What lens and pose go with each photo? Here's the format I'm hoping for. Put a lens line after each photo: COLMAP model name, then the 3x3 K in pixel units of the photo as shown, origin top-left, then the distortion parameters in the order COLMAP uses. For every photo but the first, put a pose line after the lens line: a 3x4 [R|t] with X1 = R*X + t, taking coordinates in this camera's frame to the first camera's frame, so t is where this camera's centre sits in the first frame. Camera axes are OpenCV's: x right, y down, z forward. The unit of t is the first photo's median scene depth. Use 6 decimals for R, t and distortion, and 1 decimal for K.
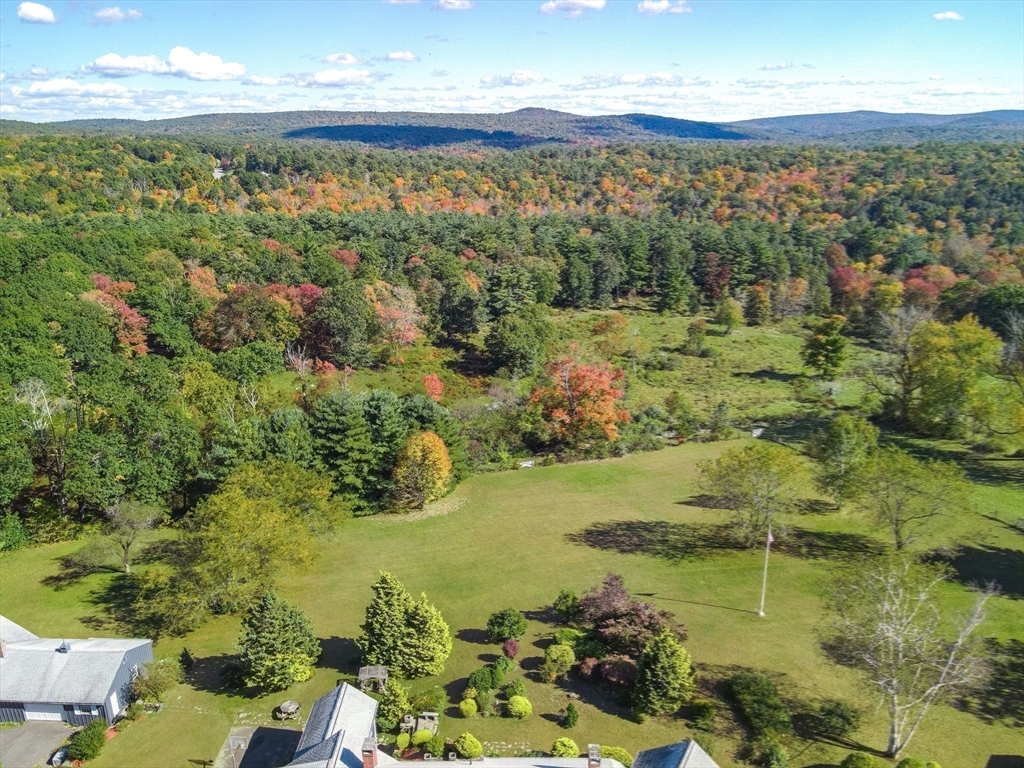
lens RADIAL K [[766.3, 0, 520.4], [0, 766.3, 382.0], [0, 0, 1]] dist [0.002133, 0.024525]
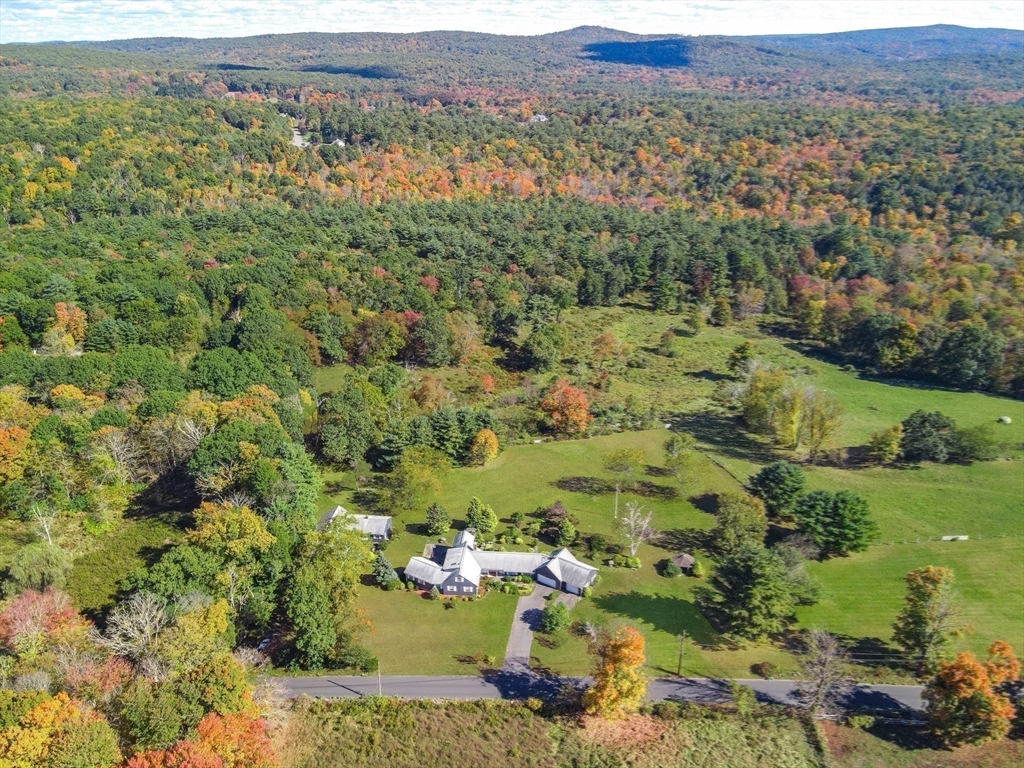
lens RADIAL K [[766.3, 0, 520.4], [0, 766.3, 382.0], [0, 0, 1]] dist [0.002133, 0.024525]
pose [[0.997820, 0.030511, -0.058521, 0.016421], [-0.024426, 0.994484, 0.102006, -0.052677], [0.061310, -0.100354, 0.993061, -0.198832]]
